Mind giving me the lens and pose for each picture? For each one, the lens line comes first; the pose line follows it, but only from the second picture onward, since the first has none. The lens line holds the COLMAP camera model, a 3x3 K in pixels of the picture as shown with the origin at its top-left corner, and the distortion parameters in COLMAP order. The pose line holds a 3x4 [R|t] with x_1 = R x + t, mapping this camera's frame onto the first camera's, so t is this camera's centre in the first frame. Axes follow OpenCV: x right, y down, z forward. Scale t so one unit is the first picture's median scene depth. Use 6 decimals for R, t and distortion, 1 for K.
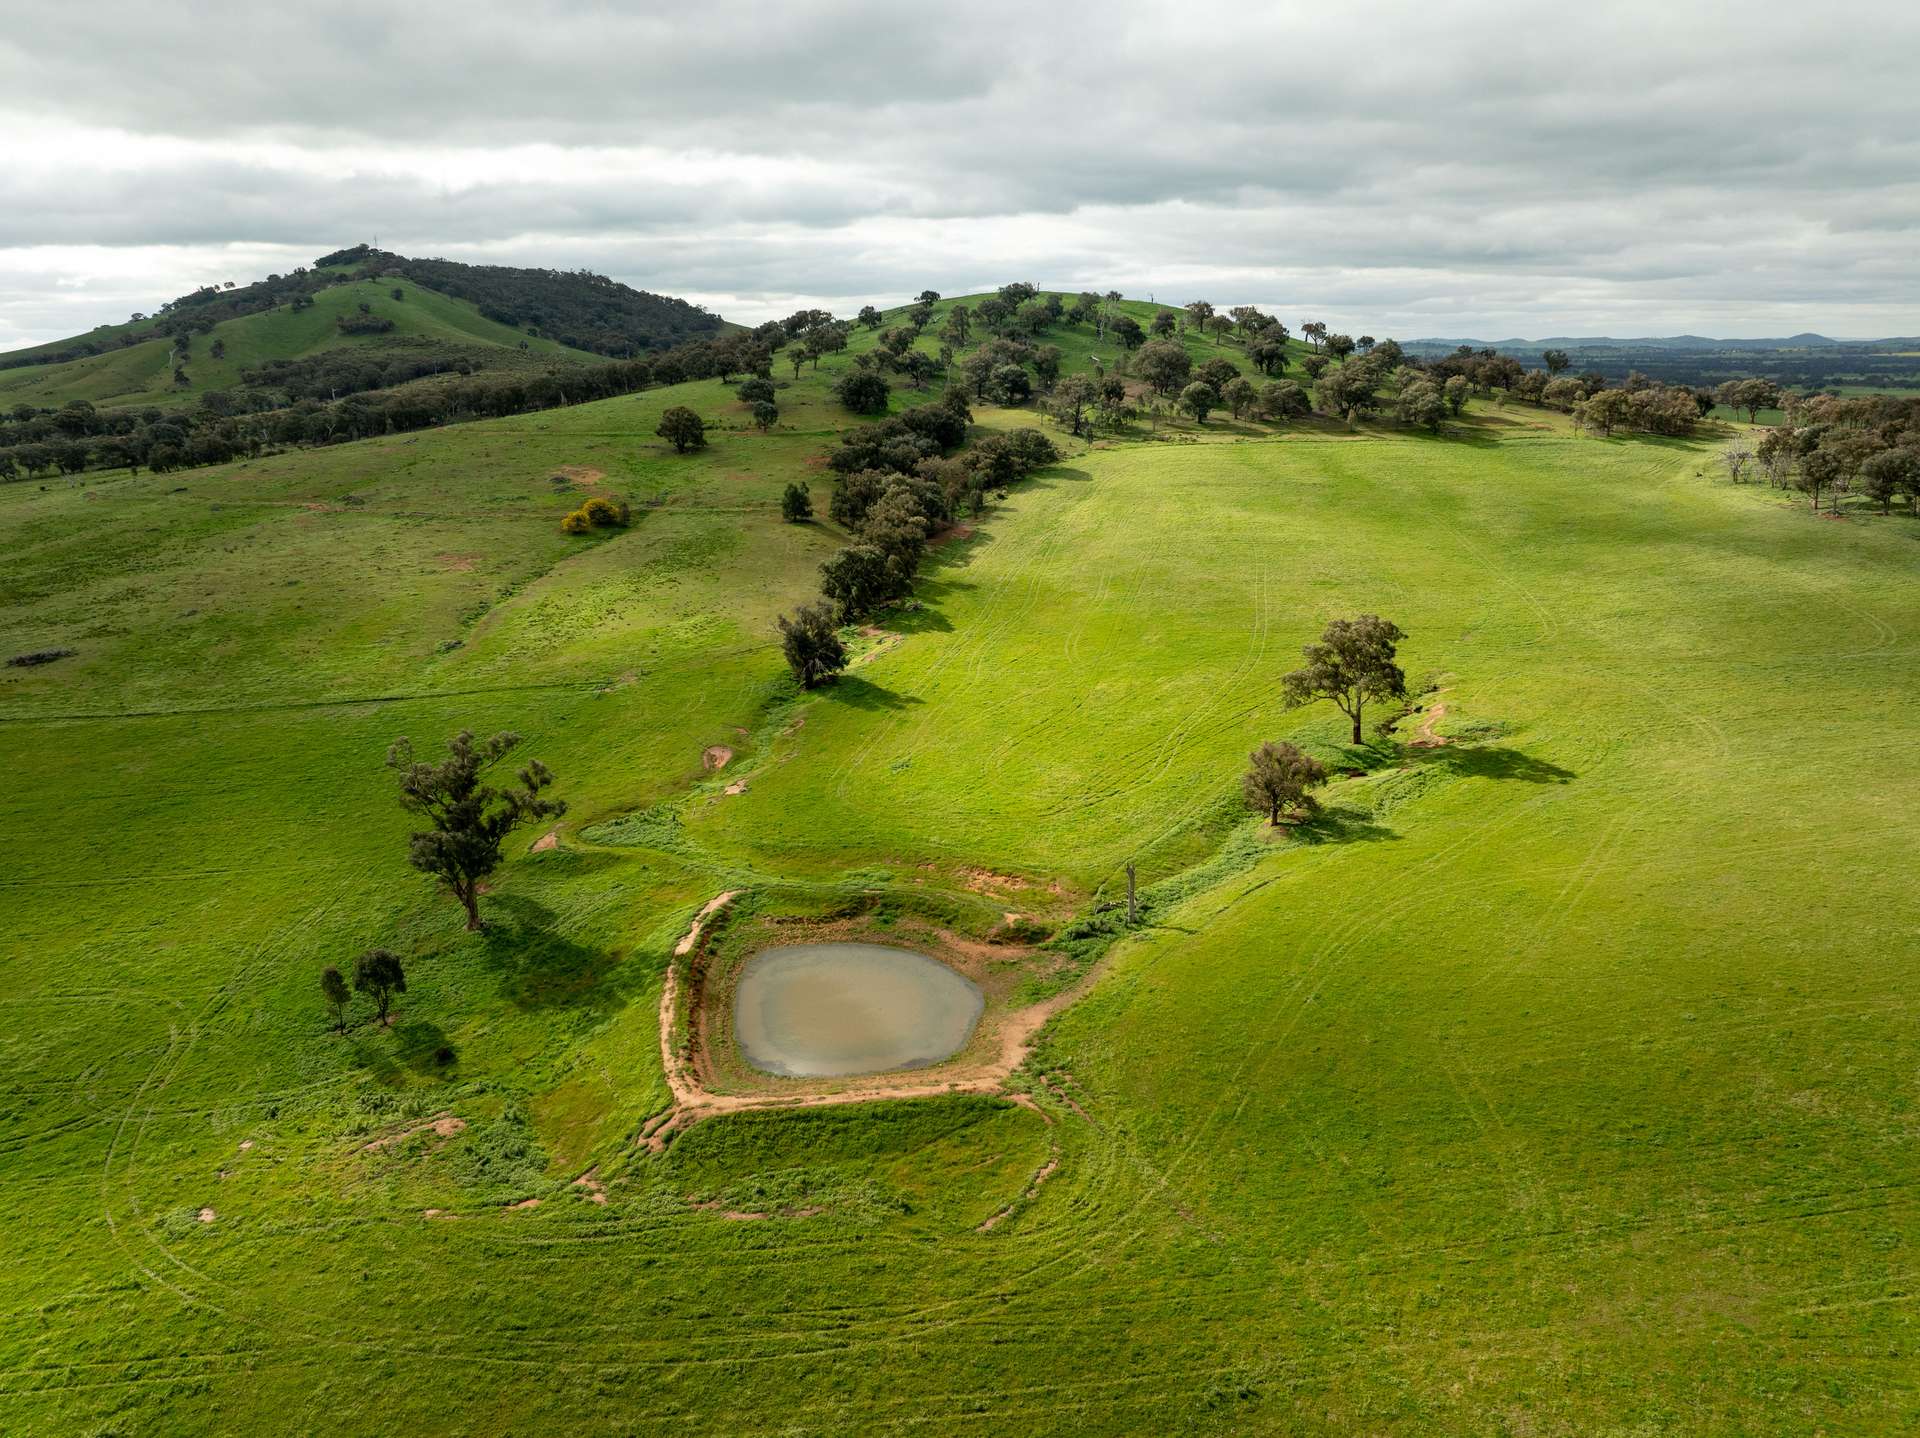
lens RADIAL K [[1372.1, 0, 963.2], [0, 1372.1, 730.3], [0, 0, 1]] dist [-0.011789, -0.002122]
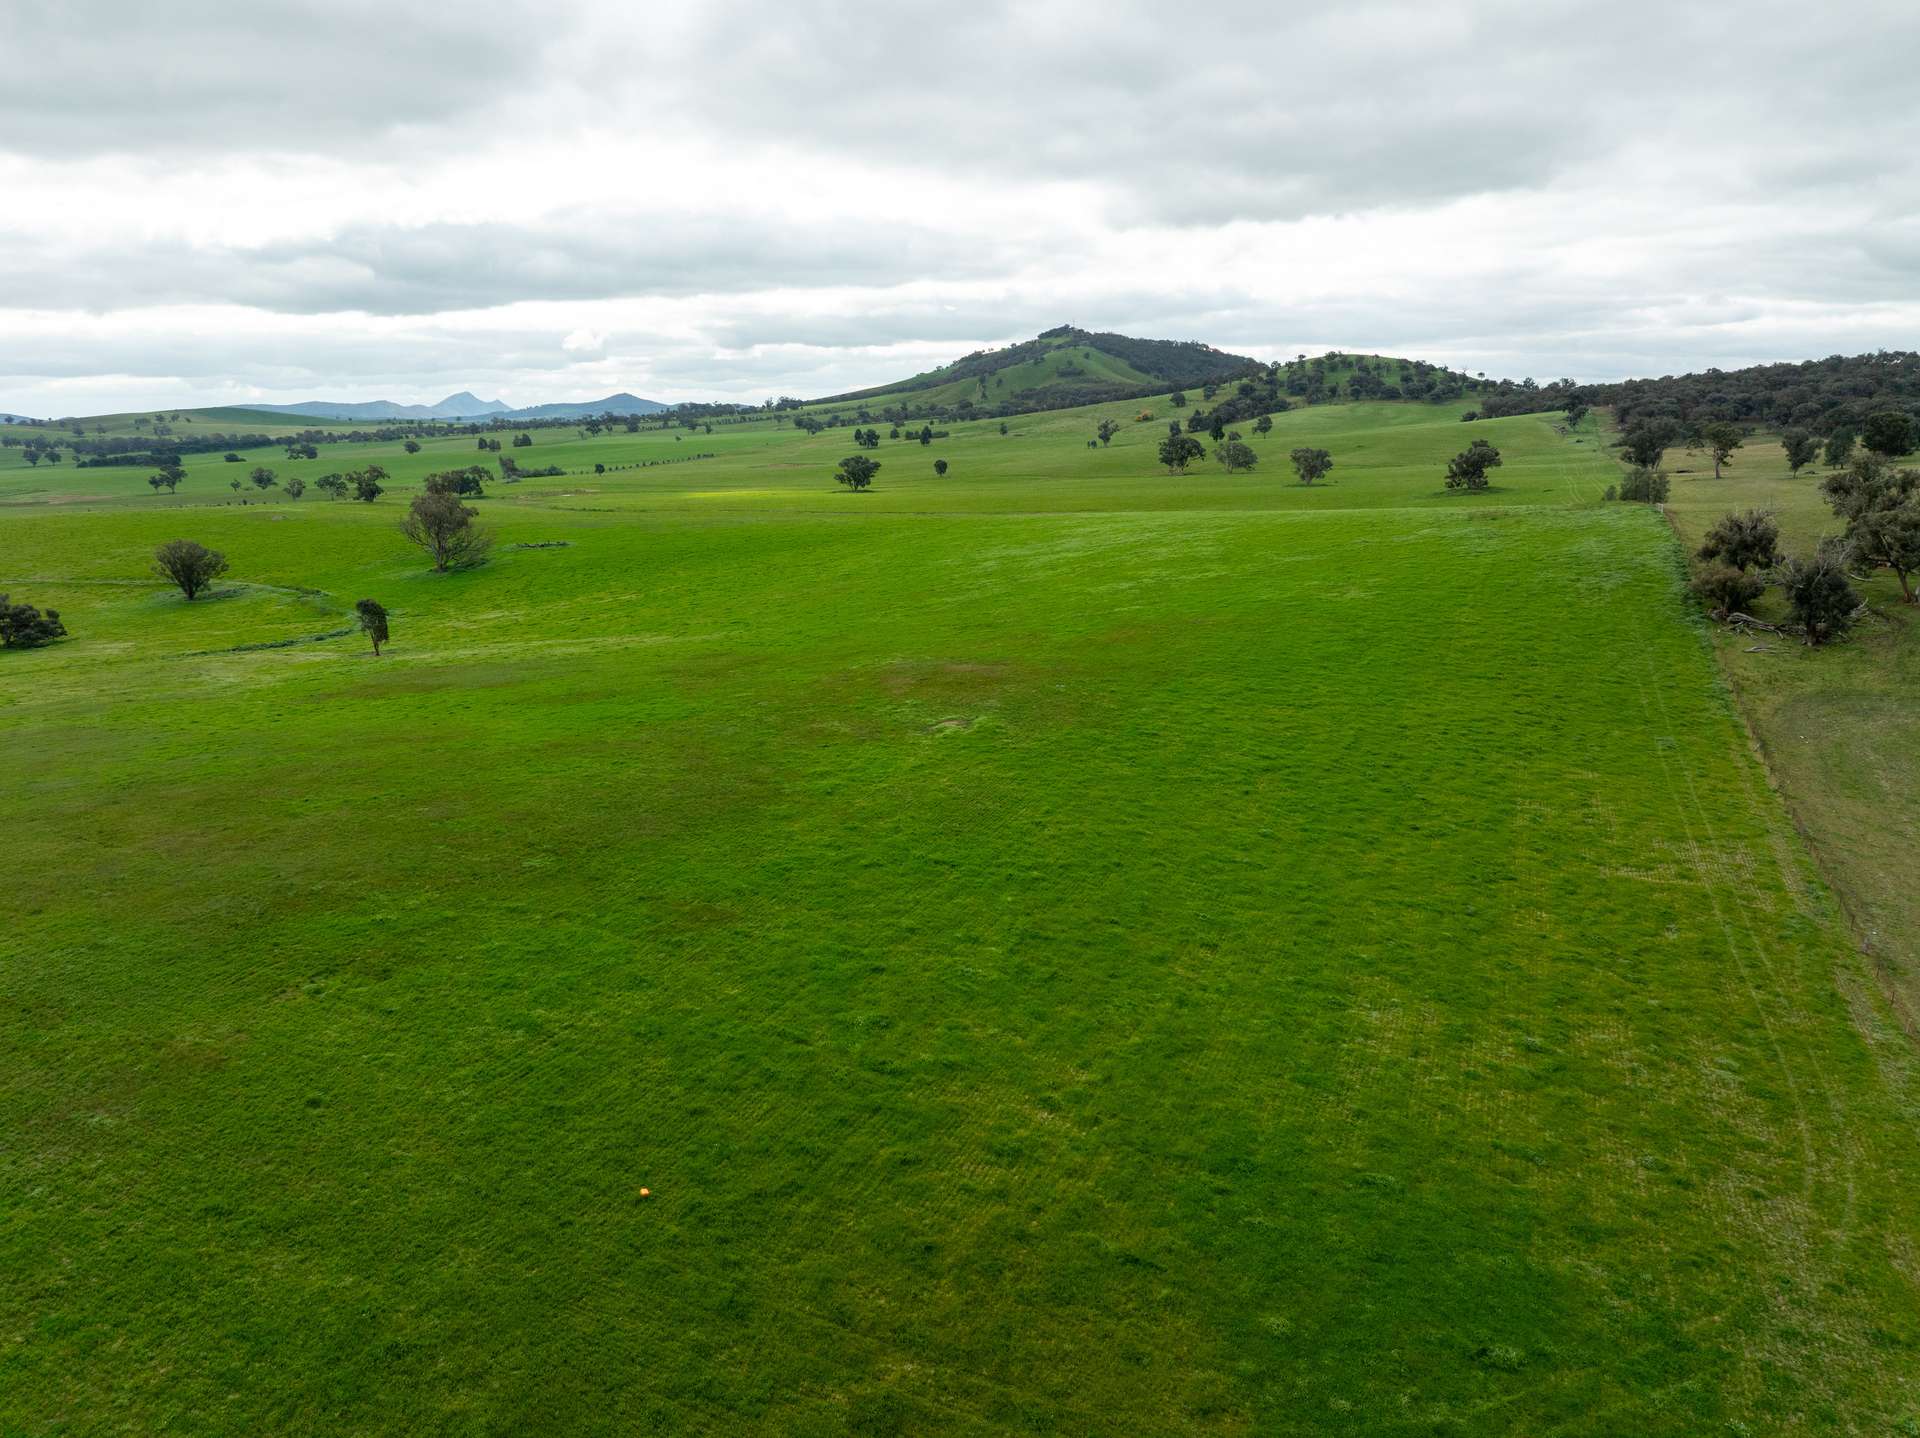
lens RADIAL K [[1372.1, 0, 957.2], [0, 1372.1, 716.6], [0, 0, 1]] dist [-0.011789, -0.002122]
pose [[0.898427, 0.108157, -0.425594, 0.235720], [-0.128620, 0.991501, -0.019543, 0.195584], [0.419864, 0.072298, 0.904703, -0.624519]]
